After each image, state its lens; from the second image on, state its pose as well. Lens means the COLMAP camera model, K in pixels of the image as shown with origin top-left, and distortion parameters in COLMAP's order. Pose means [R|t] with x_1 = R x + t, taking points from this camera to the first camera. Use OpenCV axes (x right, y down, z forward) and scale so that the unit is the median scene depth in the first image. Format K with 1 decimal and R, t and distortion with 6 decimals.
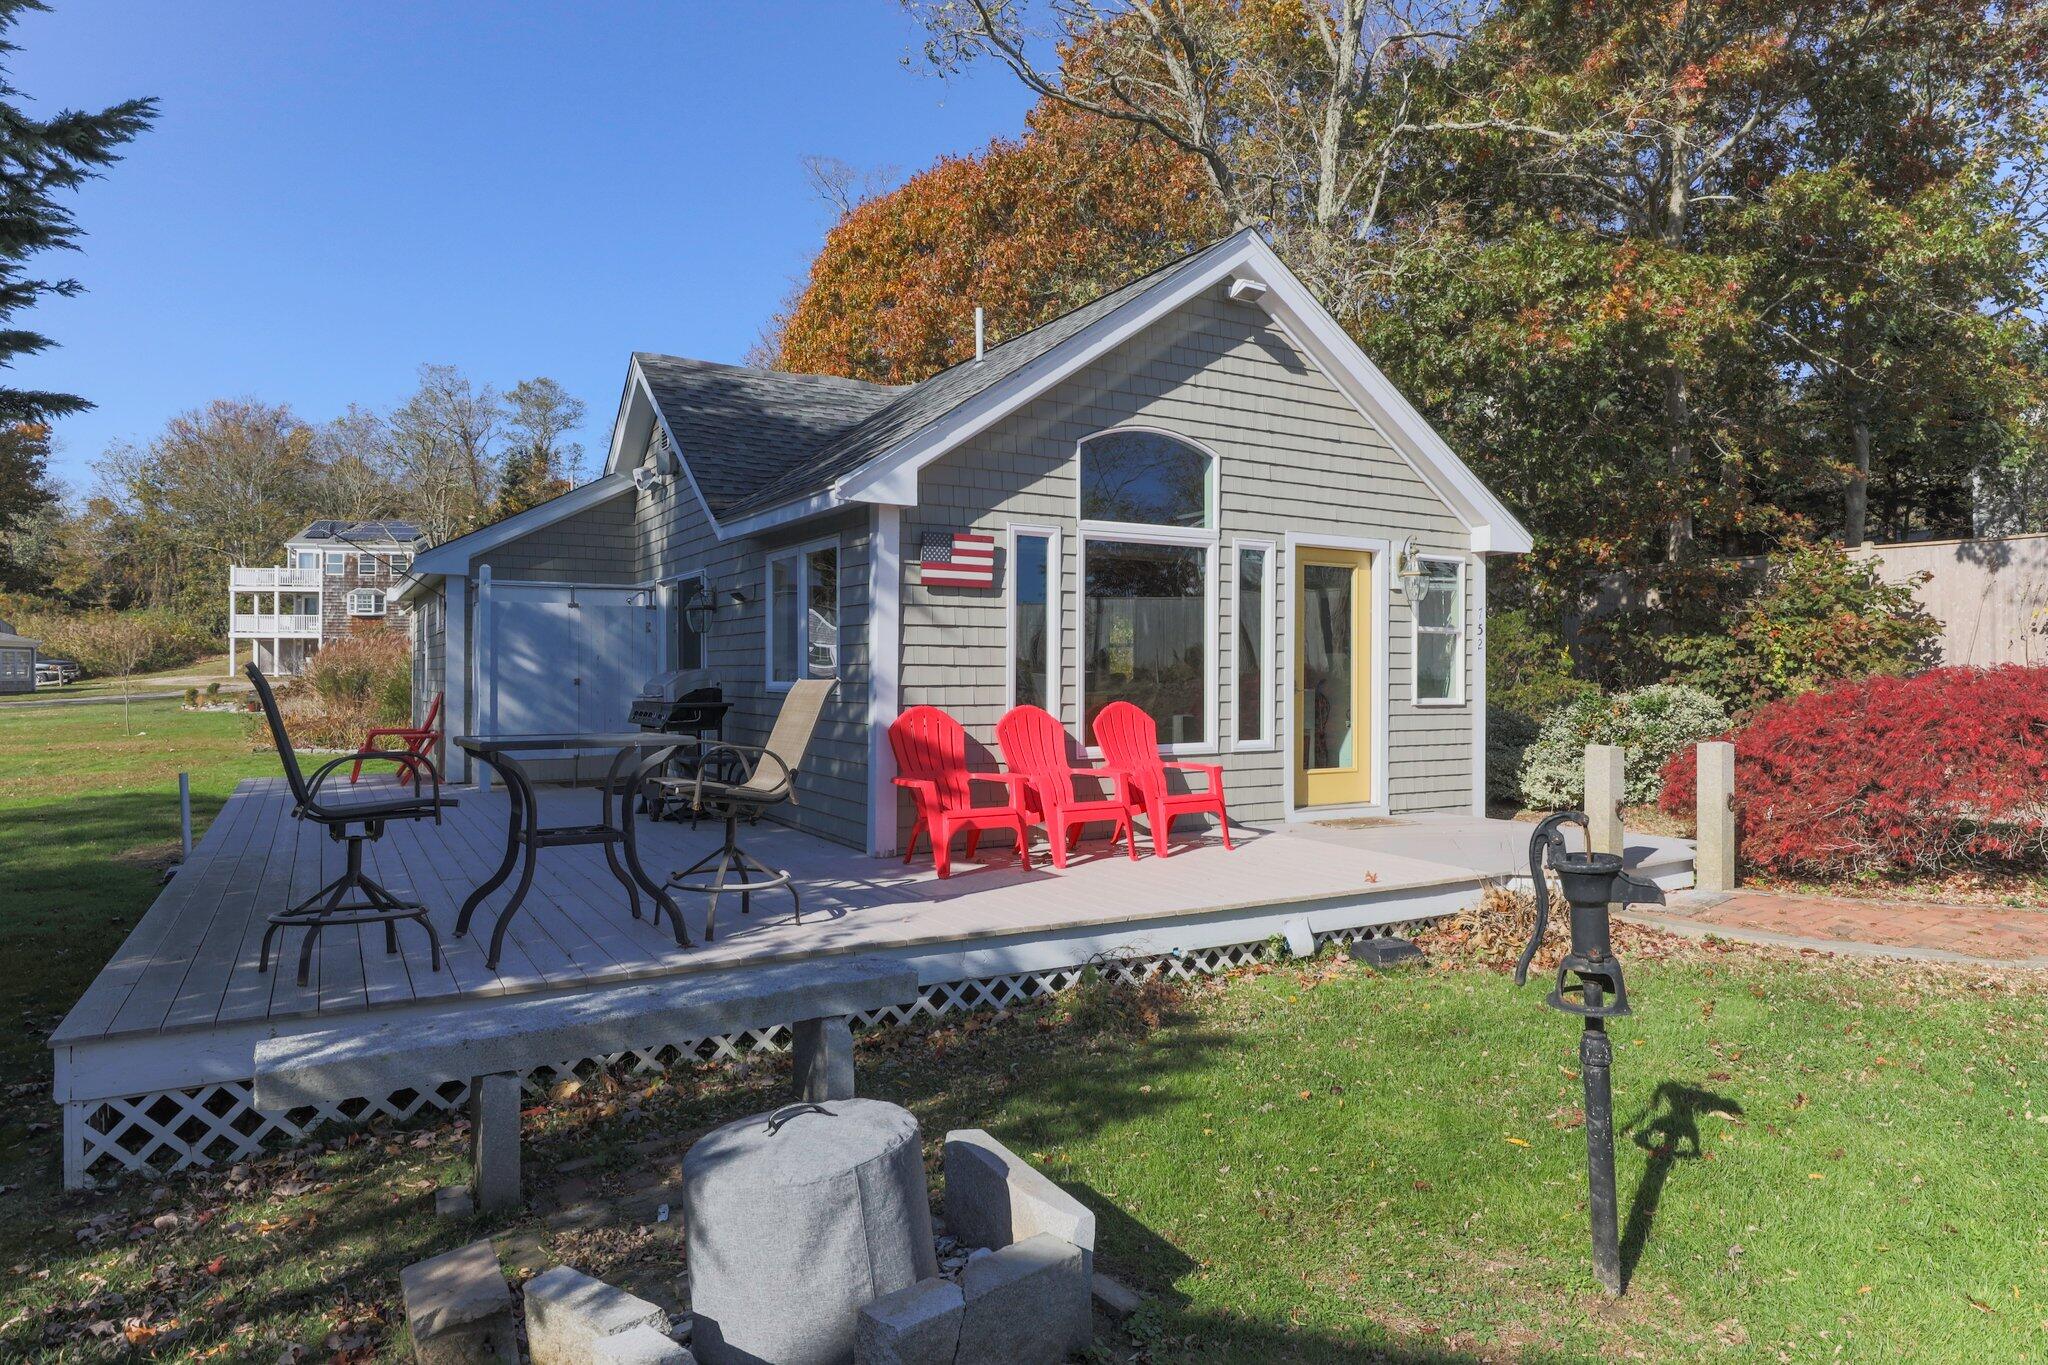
lens RADIAL K [[1207.1, 0, 1024.0], [0, 1207.1, 682.5], [0, 0, 1]] dist [-0.005232, -0.004079]
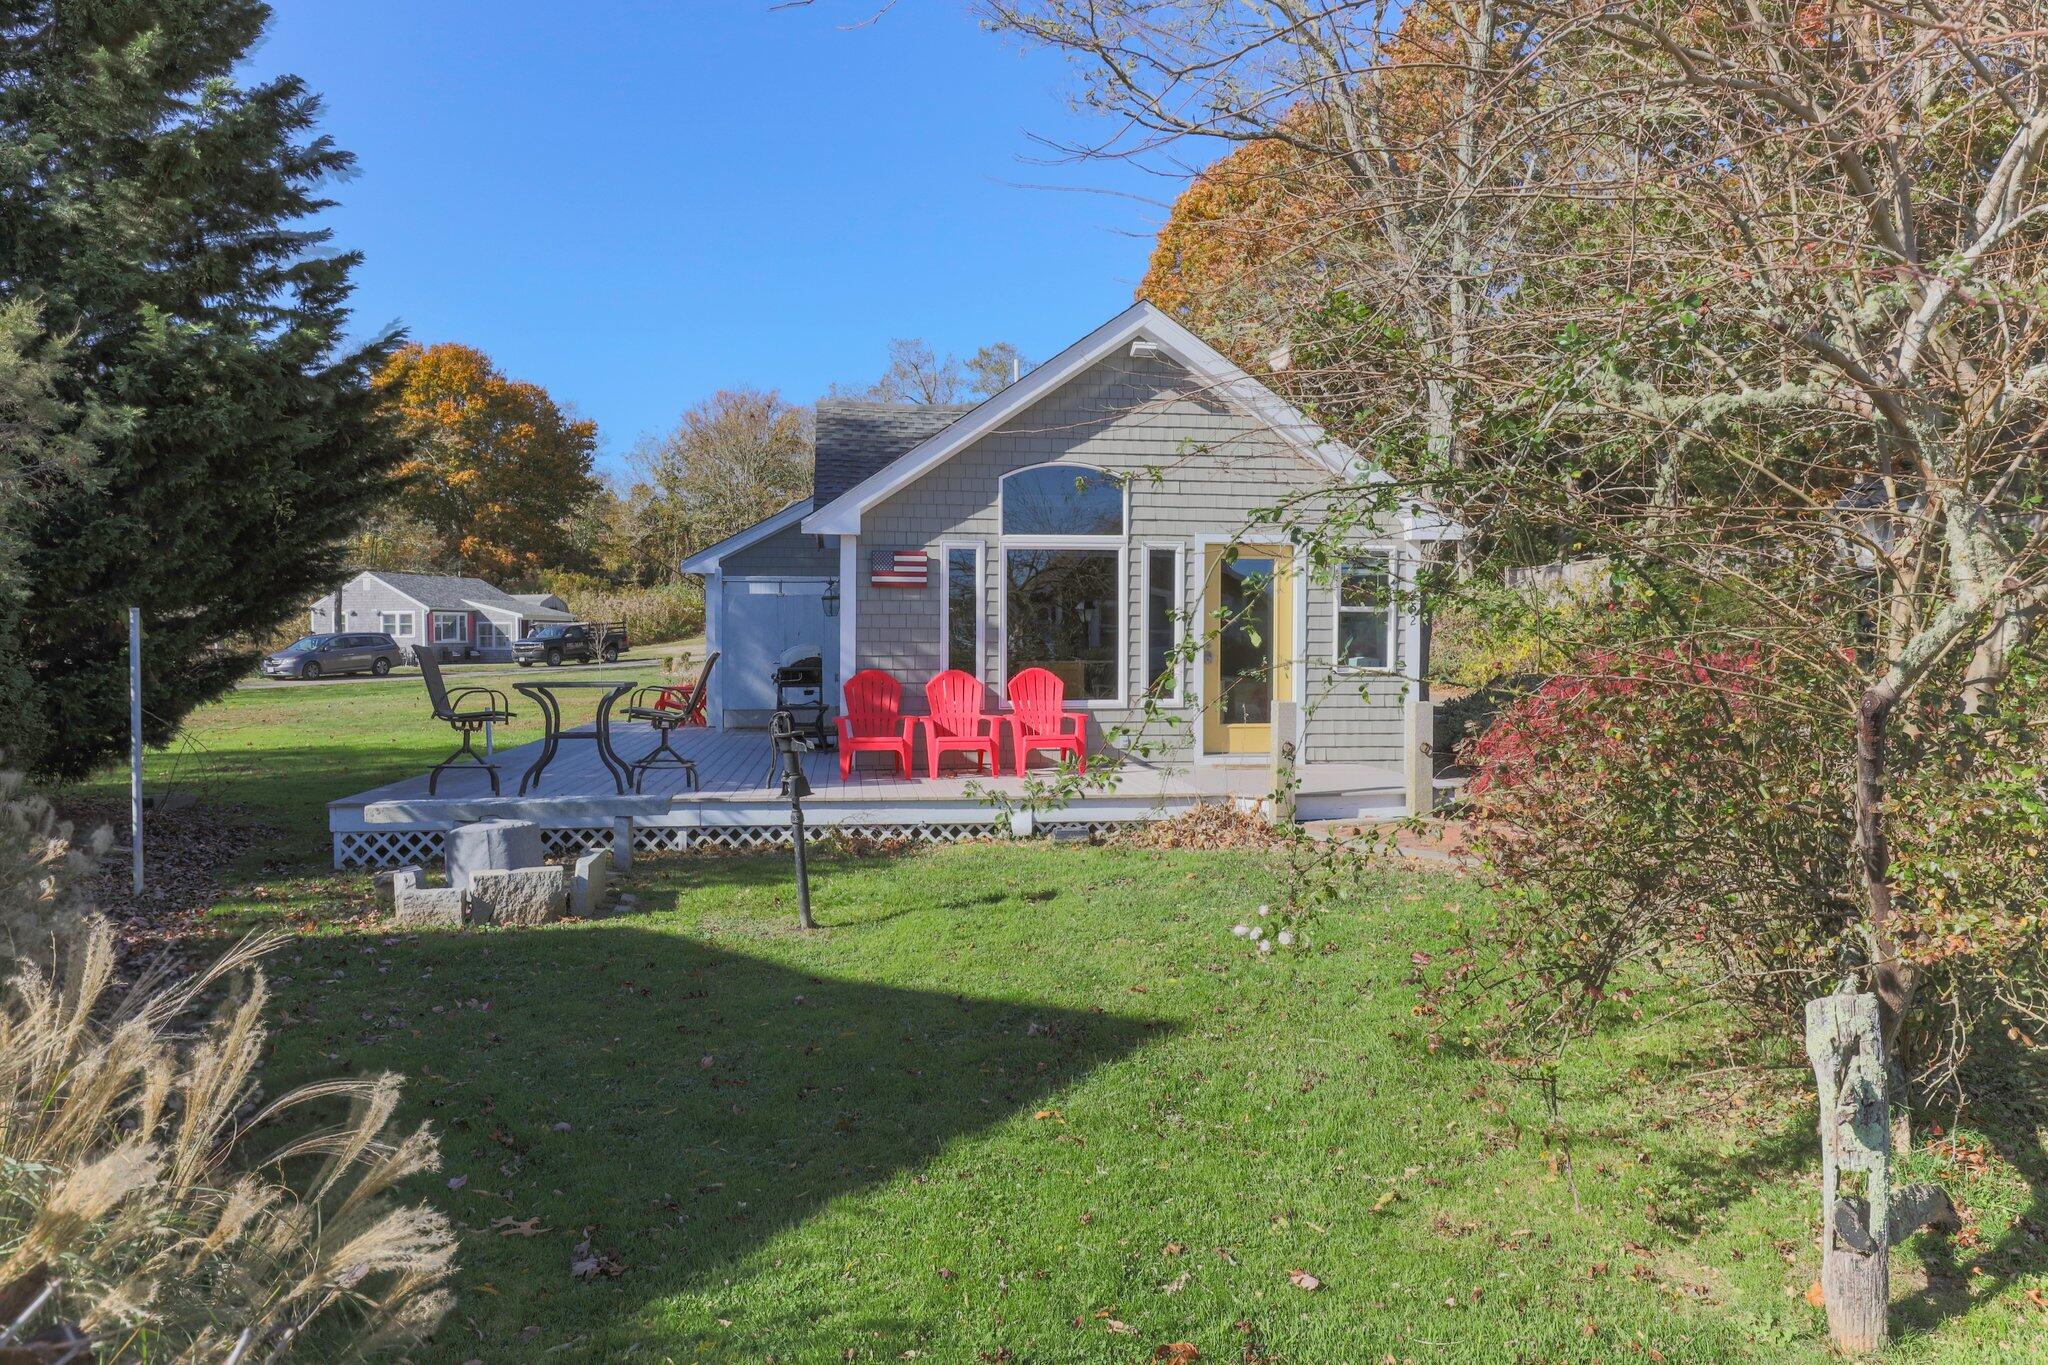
lens RADIAL K [[1365.1, 0, 1024.0], [0, 1365.1, 682.5], [0, 0, 1]] dist [0.007661, 0.000296]
pose [[0.923104, 0.008573, -0.384454, 0.636919], [0.000442, 0.999727, 0.023353, -0.003457], [0.384549, -0.021727, 0.922849, -0.410744]]
